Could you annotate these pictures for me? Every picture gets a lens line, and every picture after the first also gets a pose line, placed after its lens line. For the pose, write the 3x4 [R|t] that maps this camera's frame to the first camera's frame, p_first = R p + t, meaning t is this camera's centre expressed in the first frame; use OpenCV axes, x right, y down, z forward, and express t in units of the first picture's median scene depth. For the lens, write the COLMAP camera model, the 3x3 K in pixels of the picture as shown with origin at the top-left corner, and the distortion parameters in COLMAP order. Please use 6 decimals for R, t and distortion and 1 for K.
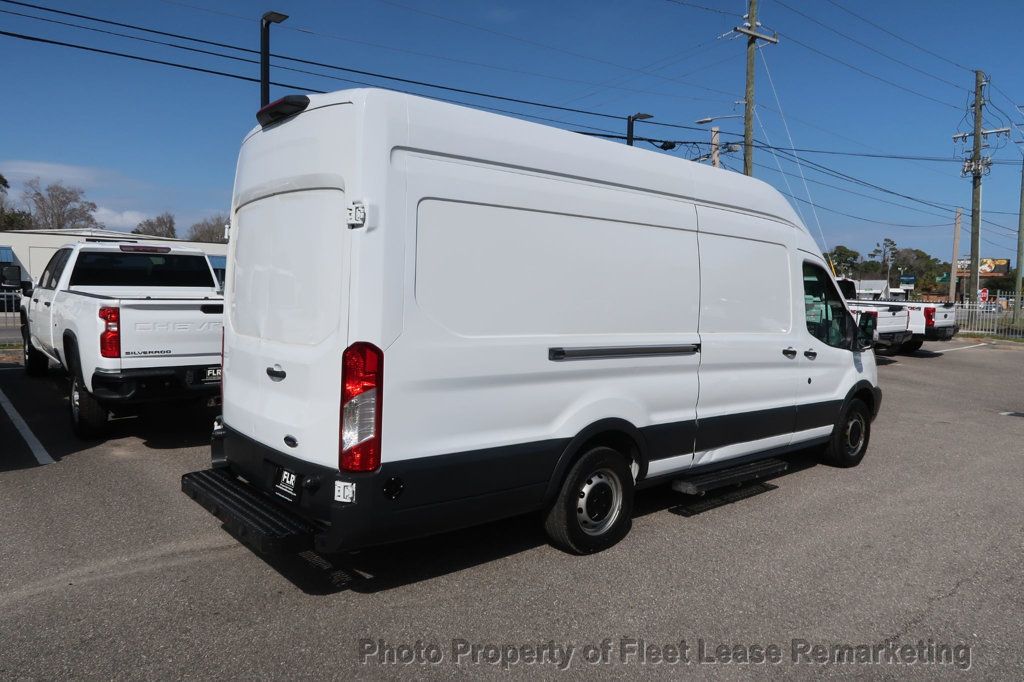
lens RADIAL K [[714.3, 0, 507.0], [0, 714.3, 338.1], [0, 0, 1]] dist [-0.035907, 0.014307]
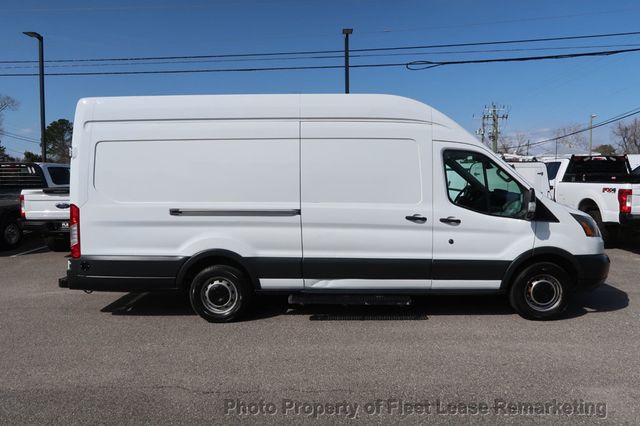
lens RADIAL K [[446.5, 0, 317.2], [0, 446.5, 215.1], [0, 0, 1]] dist [-0.035907, 0.014307]
pose [[0.745837, 0.019481, -0.665844, 0.270391], [-0.016981, 0.999803, 0.010231, 0.002738], [0.665912, 0.003676, 0.746021, 0.081723]]
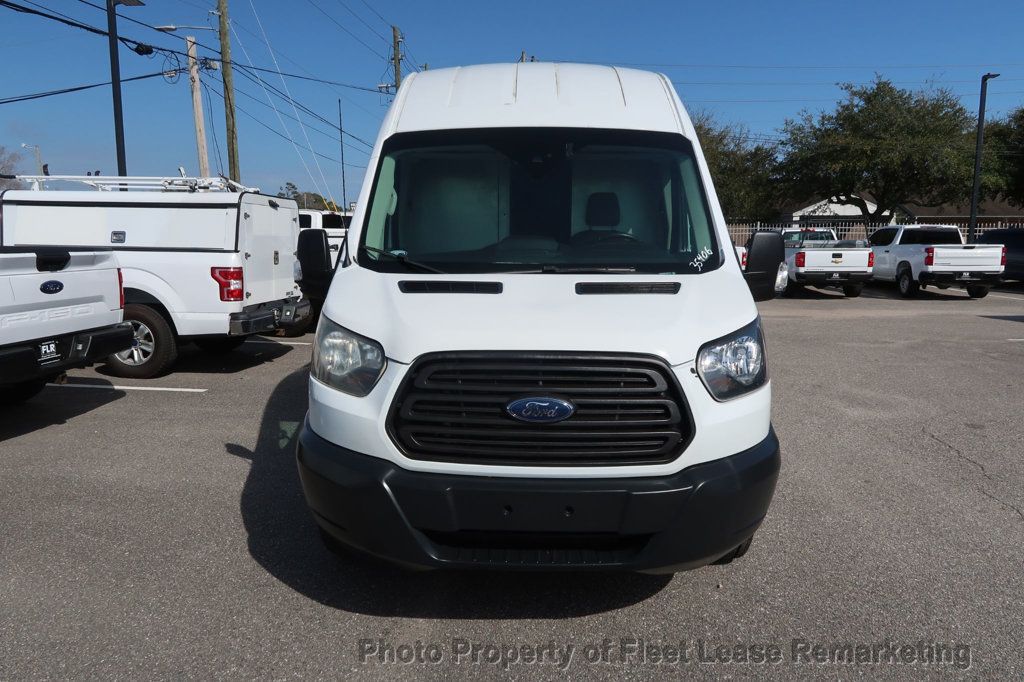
lens RADIAL K [[714.3, 0, 506.8], [0, 714.3, 338.3], [0, 0, 1]] dist [-0.035907, 0.014307]
pose [[0.698910, -0.123449, 0.704475, -0.115312], [0.068163, 0.992005, 0.106210, -0.005595], [-0.711954, -0.026213, 0.701737, 0.187388]]
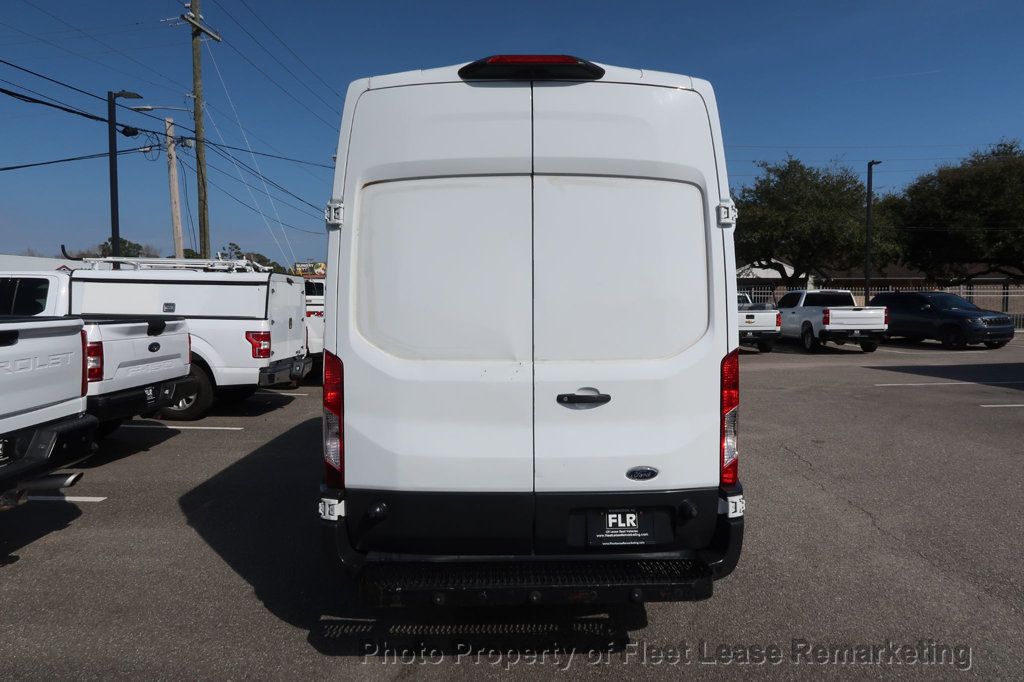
lens RADIAL K [[714.3, 0, 516.1], [0, 714.3, 335.7], [0, 0, 1]] dist [-0.035907, 0.014307]
pose [[0.630766, -0.065893, 0.773170, -0.214871], [0.071714, 0.997074, 0.026469, -0.010669], [-0.772652, 0.038751, 0.633646, 0.117494]]
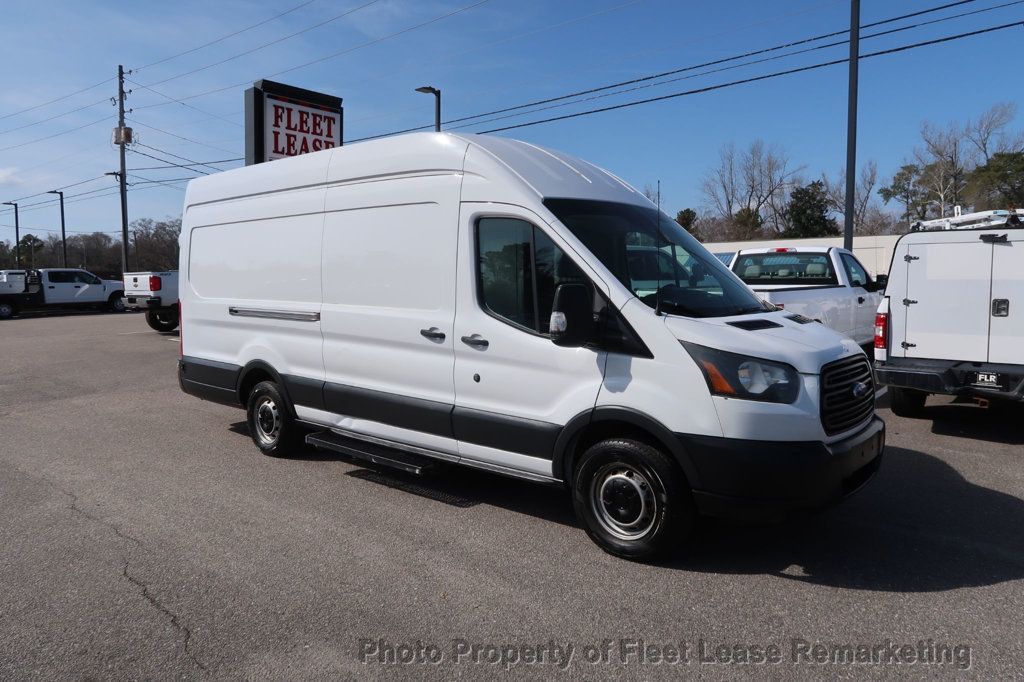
lens RADIAL K [[714.3, 0, 517.2], [0, 714.3, 336.0], [0, 0, 1]] dist [-0.035907, 0.014307]
pose [[0.154220, 0.051590, -0.986689, 0.401449], [-0.055849, 0.997494, 0.043425, -0.006095], [0.986457, 0.048408, 0.156715, 0.319610]]
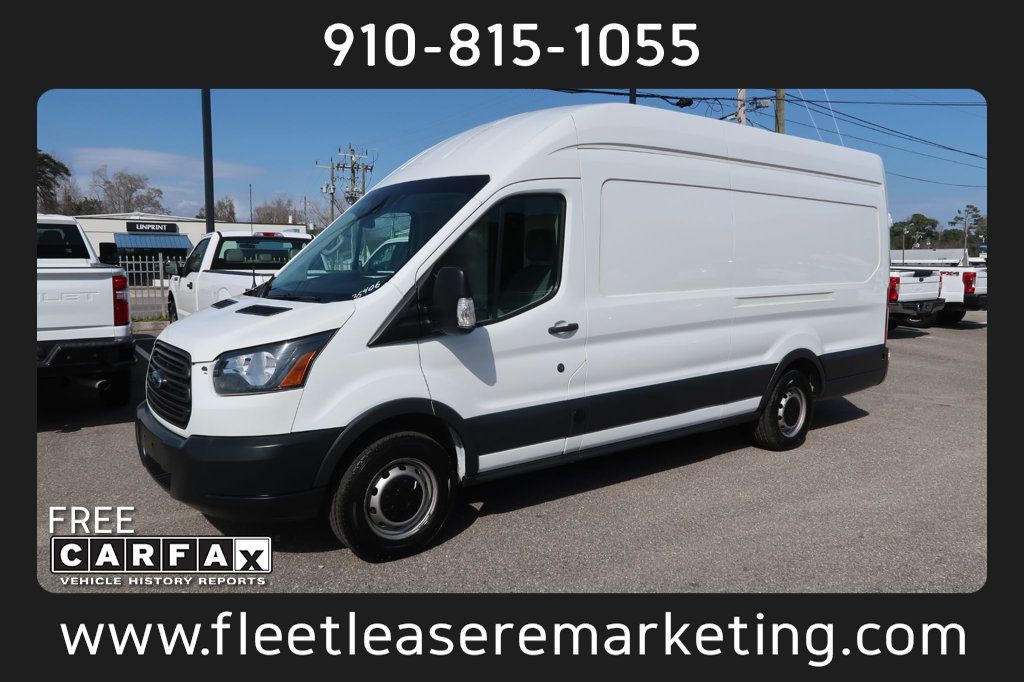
lens RADIAL K [[714.3, 0, 509.7], [0, 714.3, 338.9], [0, 0, 1]] dist [-0.035907, 0.014307]
pose [[0.995995, -0.009415, -0.088916, 0.104971], [0.012253, 0.999431, 0.031428, 0.004983], [0.088569, -0.032392, 0.995543, 0.071885]]
